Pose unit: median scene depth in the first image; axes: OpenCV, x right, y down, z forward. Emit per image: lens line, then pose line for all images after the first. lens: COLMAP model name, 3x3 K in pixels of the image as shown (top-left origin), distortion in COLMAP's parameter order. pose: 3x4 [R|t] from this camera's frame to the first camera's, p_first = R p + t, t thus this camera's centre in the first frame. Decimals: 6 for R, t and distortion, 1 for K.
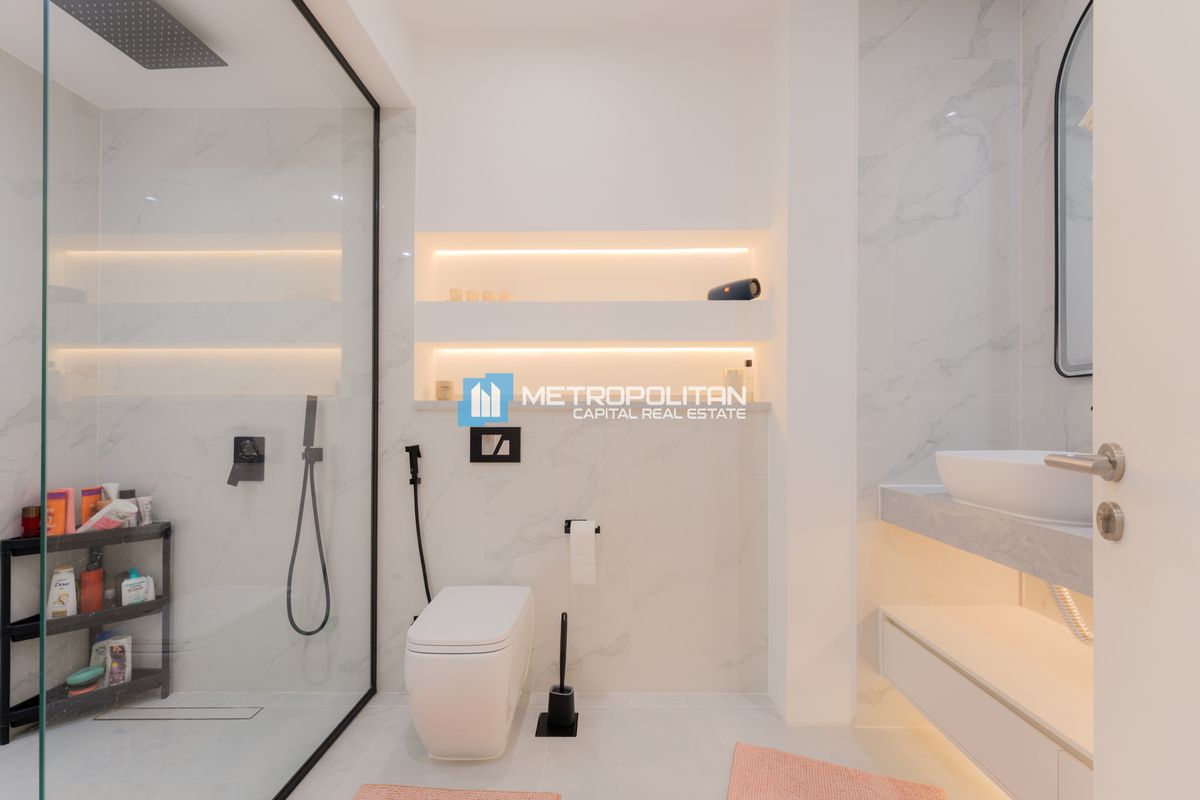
lens RADIAL K [[497.3, 0, 593.4], [0, 497.3, 410.2], [0, 0, 1]] dist [0.007250, -0.001327]
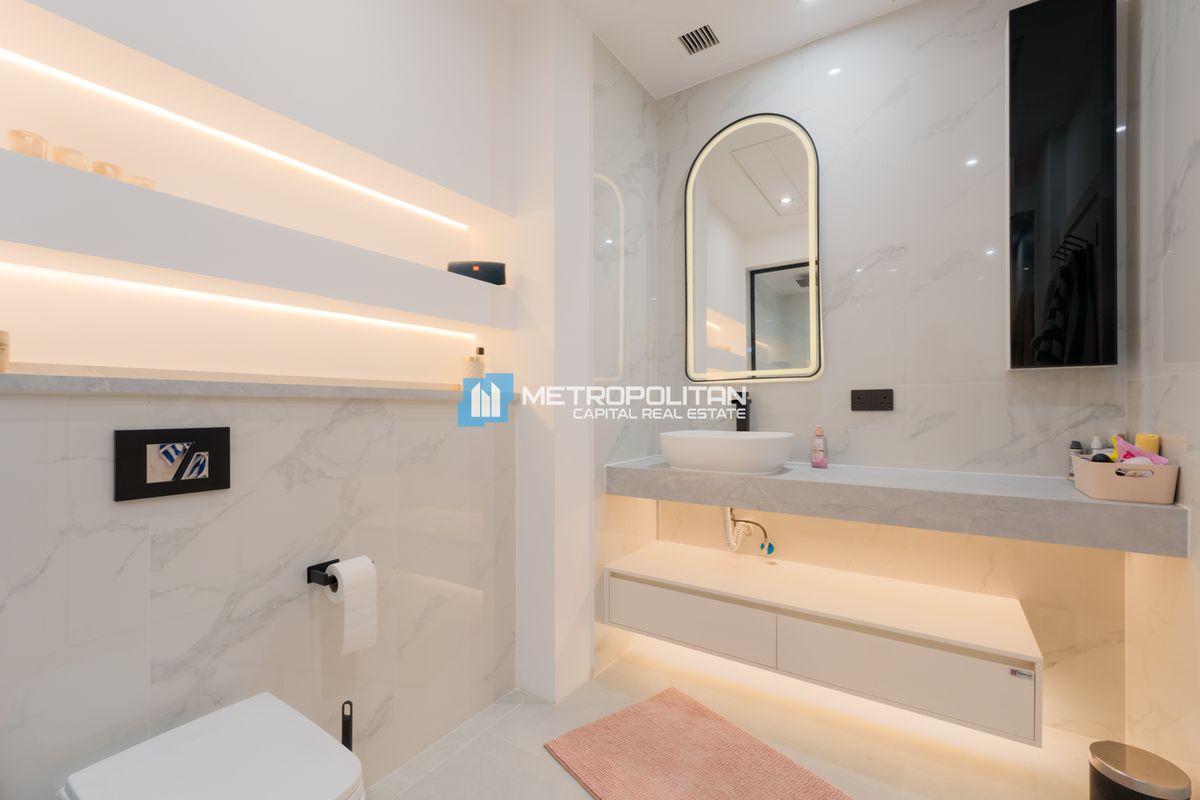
lens RADIAL K [[497.3, 0, 613.0], [0, 497.3, 403.2], [0, 0, 1]] dist [0.007250, -0.001327]
pose [[0.556056, 0.004352, 0.831133, -0.381295], [-0.009347, 0.999956, 0.001017, 0.001453], [-0.831092, -0.008335, 0.556073, 0.308076]]
